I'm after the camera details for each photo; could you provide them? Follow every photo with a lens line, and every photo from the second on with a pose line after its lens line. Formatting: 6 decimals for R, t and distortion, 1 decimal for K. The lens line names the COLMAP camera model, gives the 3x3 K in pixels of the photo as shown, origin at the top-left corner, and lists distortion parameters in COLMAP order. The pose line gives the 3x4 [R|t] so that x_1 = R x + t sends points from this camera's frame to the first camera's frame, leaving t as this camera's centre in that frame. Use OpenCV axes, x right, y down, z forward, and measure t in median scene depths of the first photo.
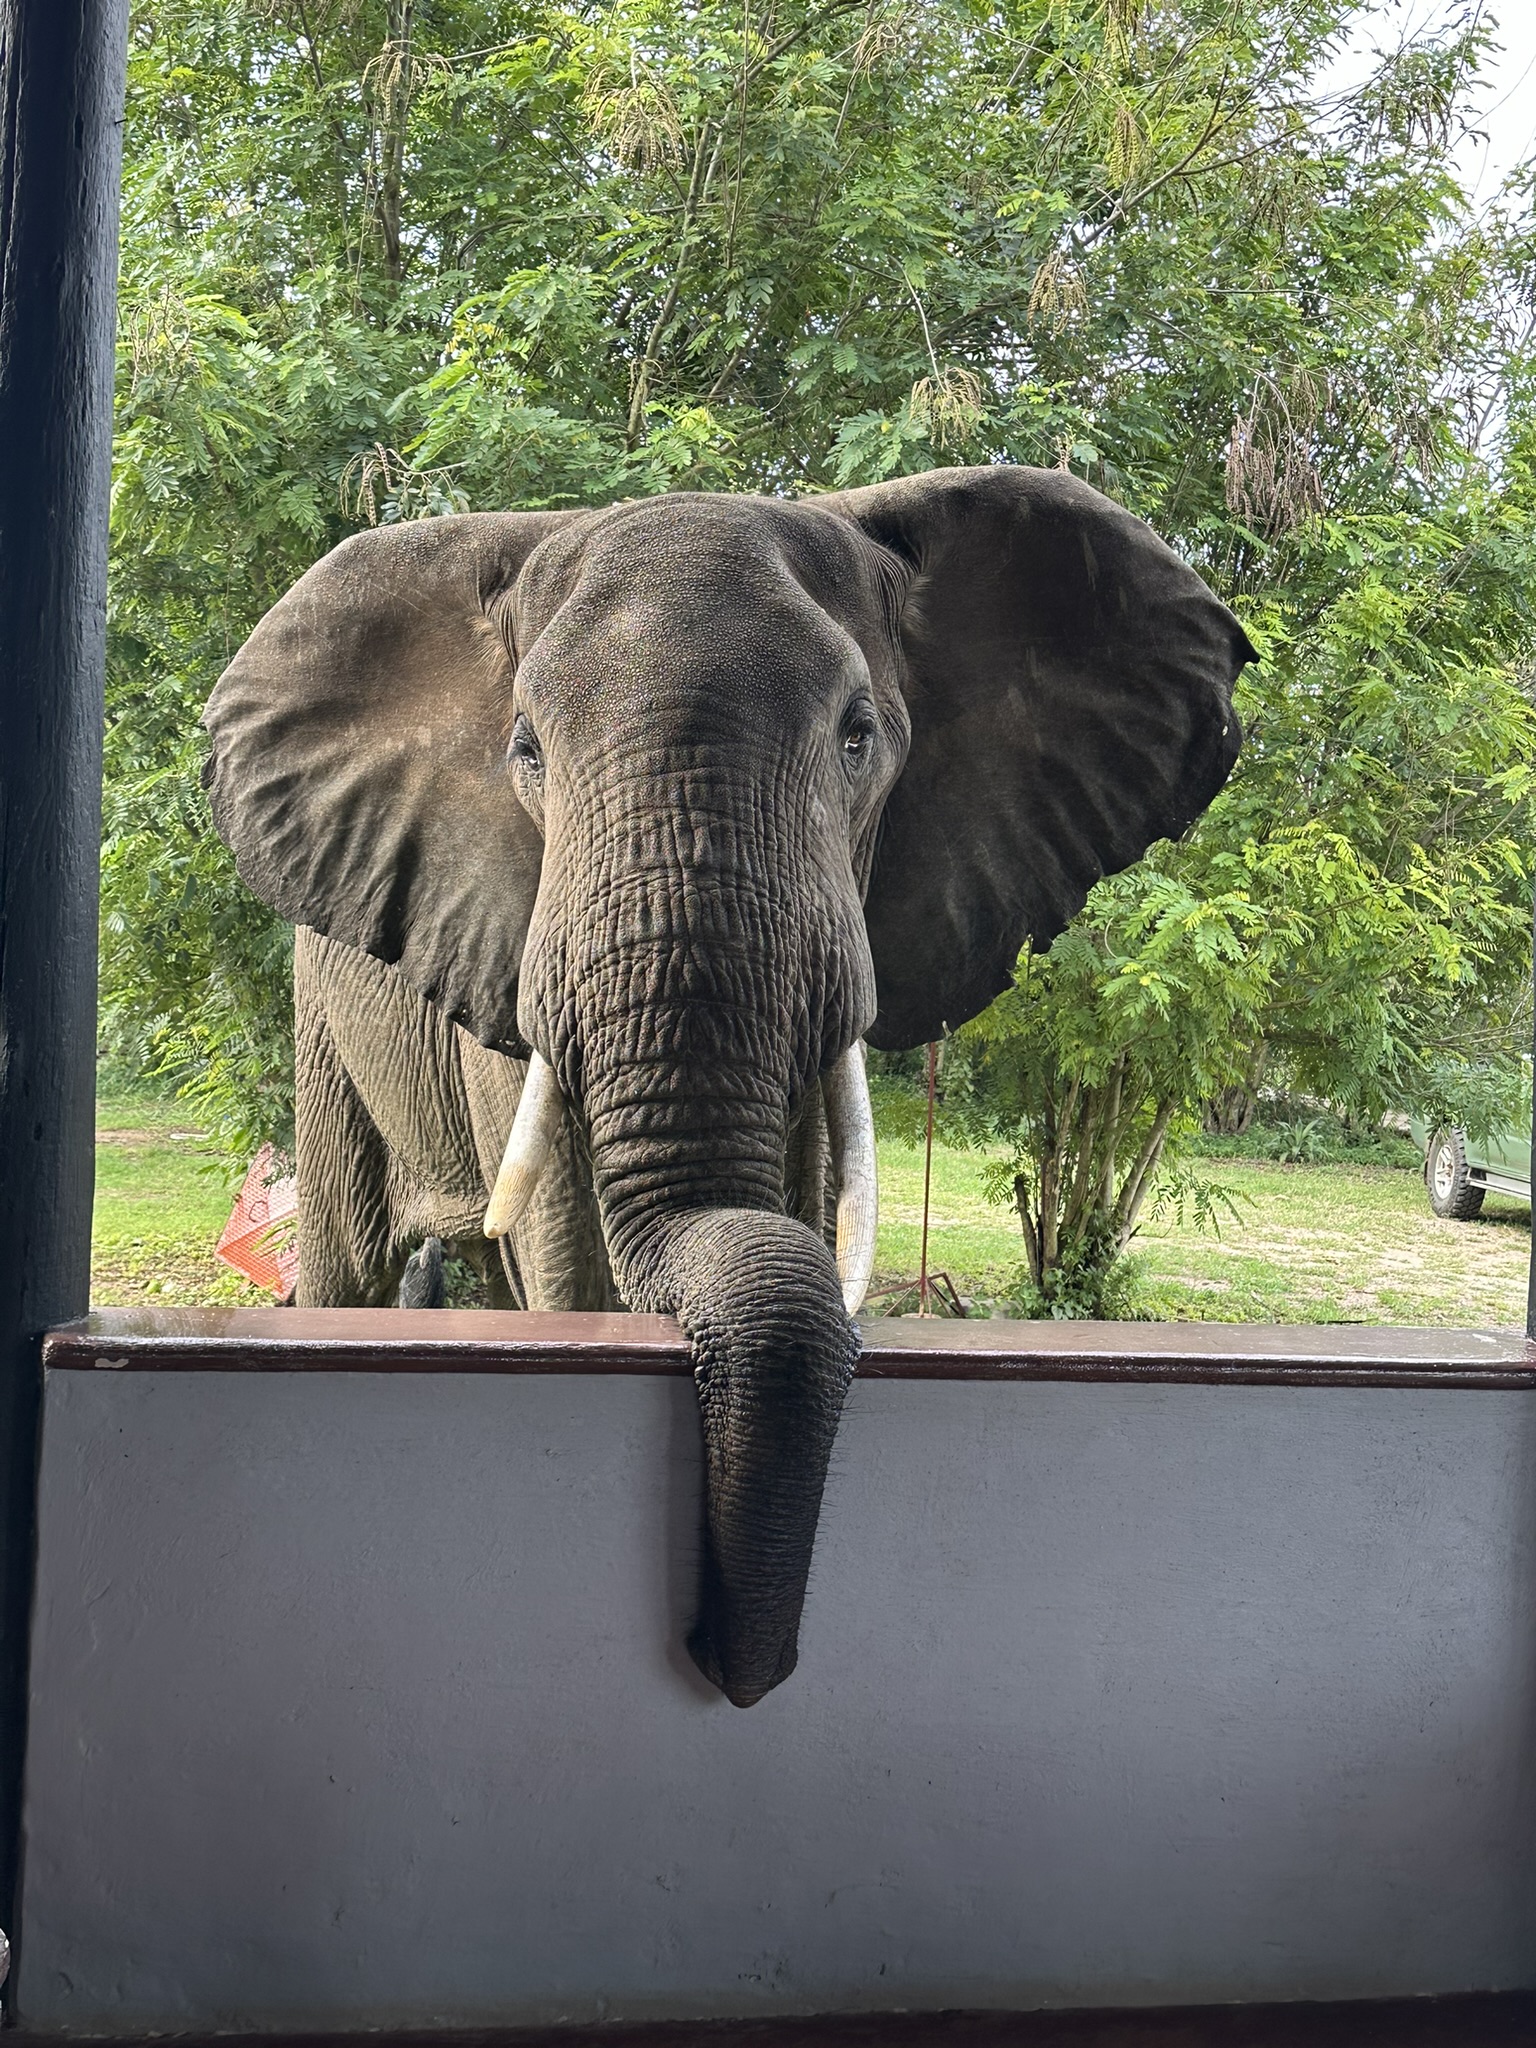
lens RADIAL K [[2427.3, 0, 768.0], [0, 2427.3, 1024.0], [0, 0, 1]] dist [0.194102, -0.528121]
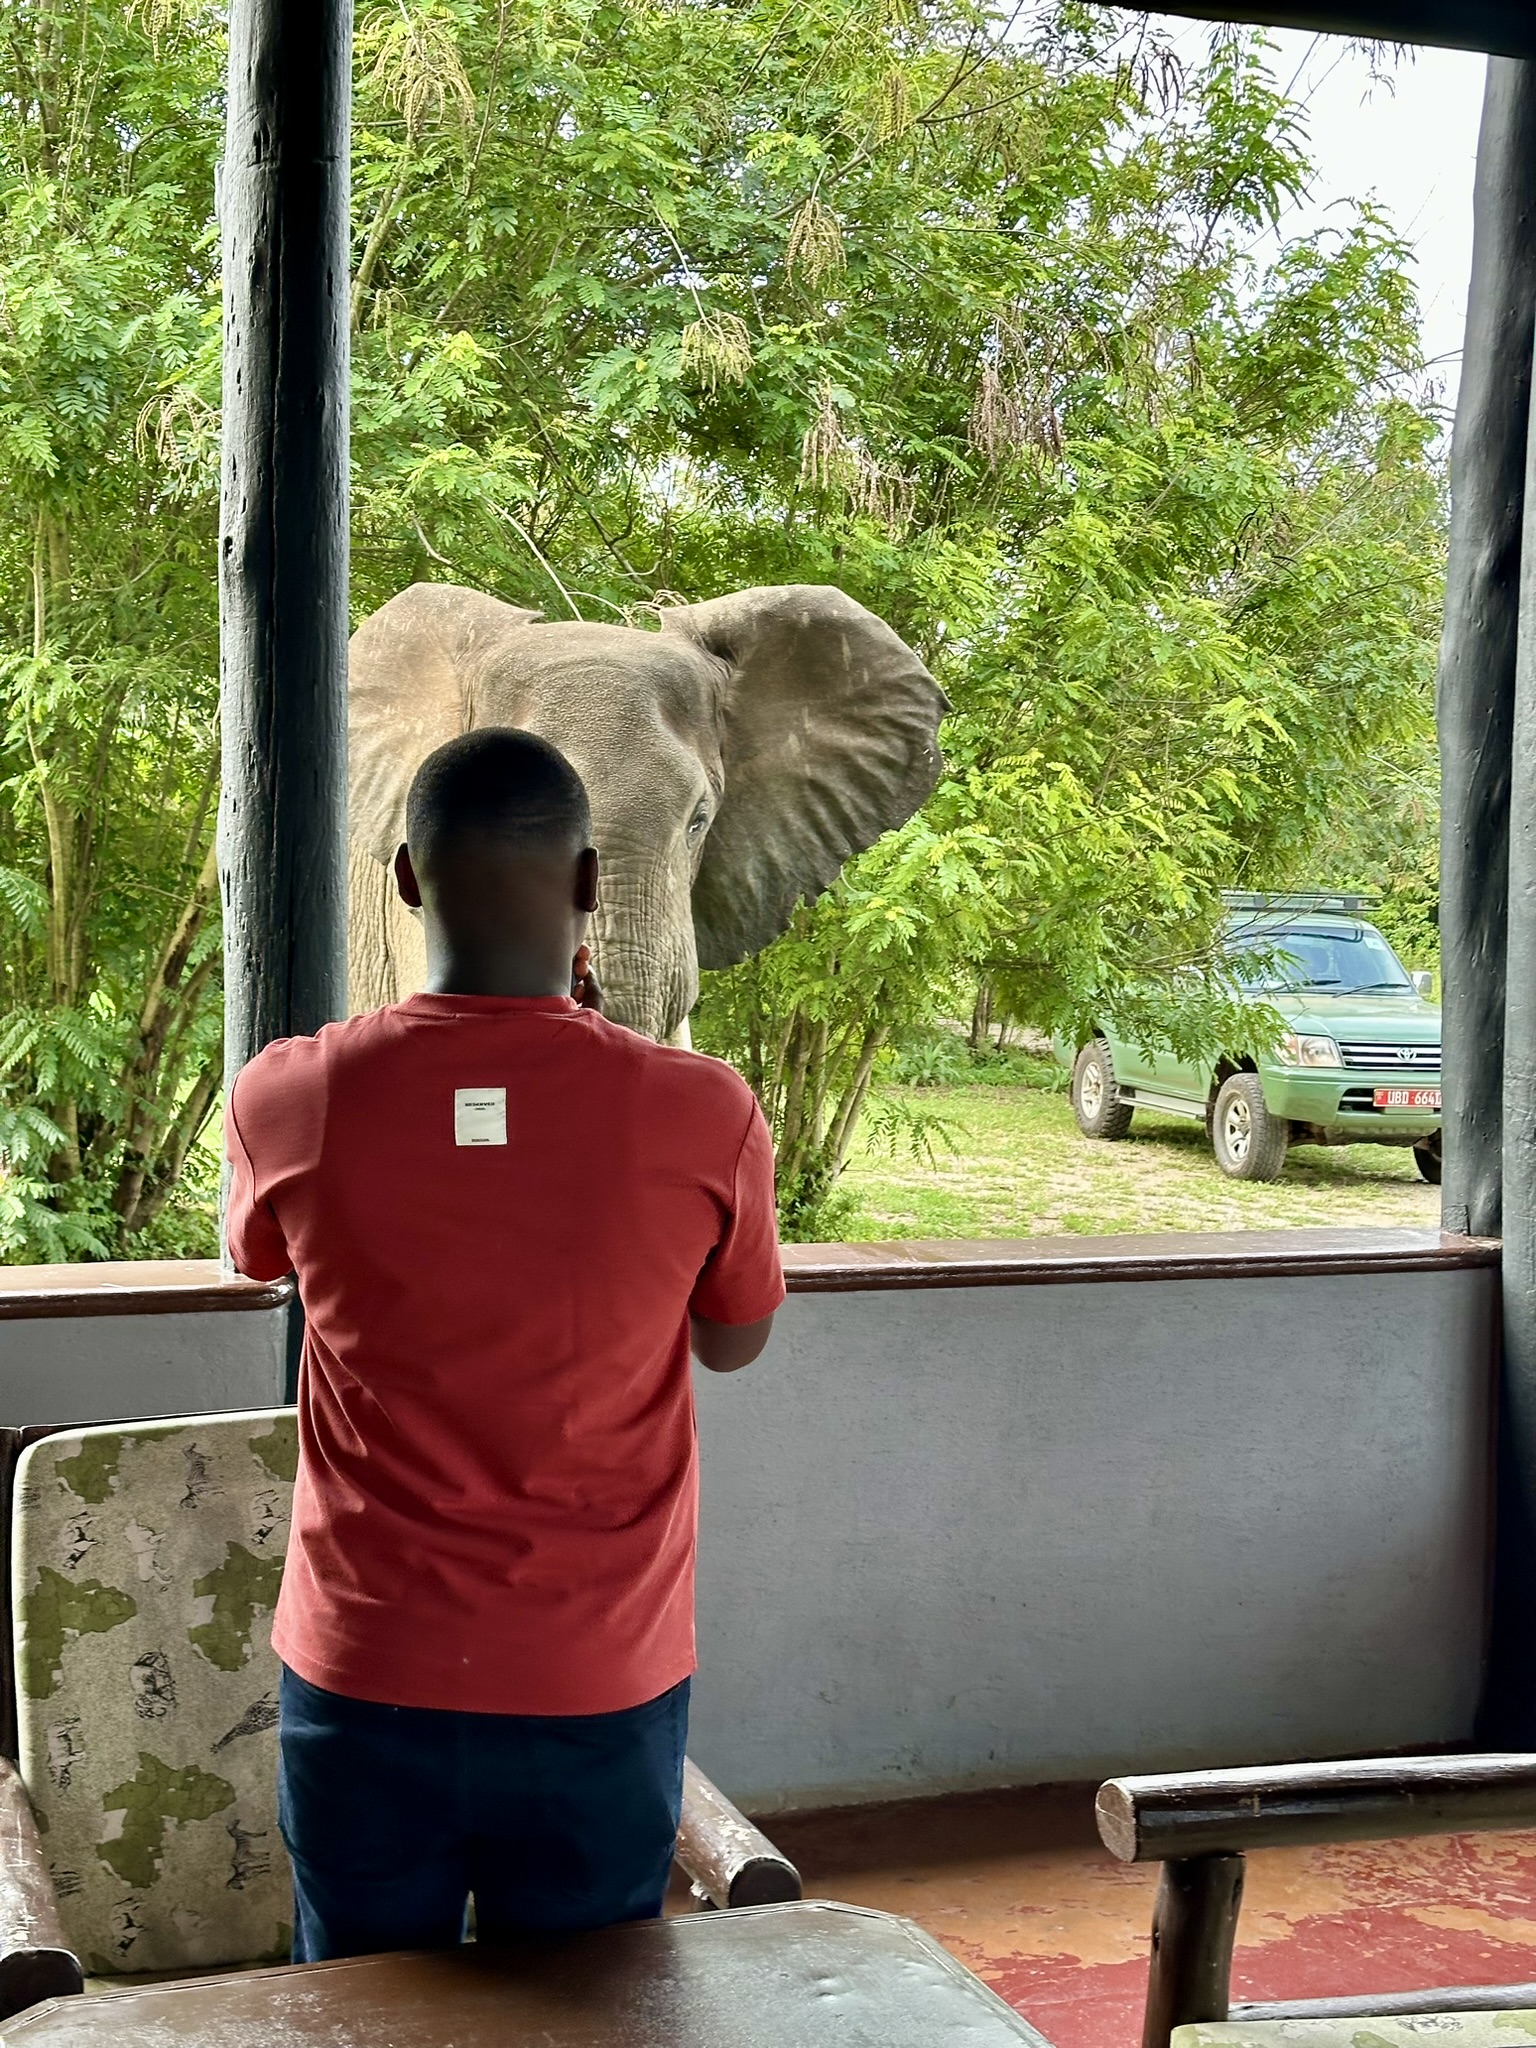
lens RADIAL K [[2888.5, 0, 768.0], [0, 2888.5, 1024.0], [0, 0, 1]] dist [0.099864, -0.033146]
pose [[0.980487, -0.032943, 0.193804, -0.117321], [0.026727, 0.999044, 0.034604, -0.014485], [-0.194758, -0.028749, 0.980430, -0.143638]]
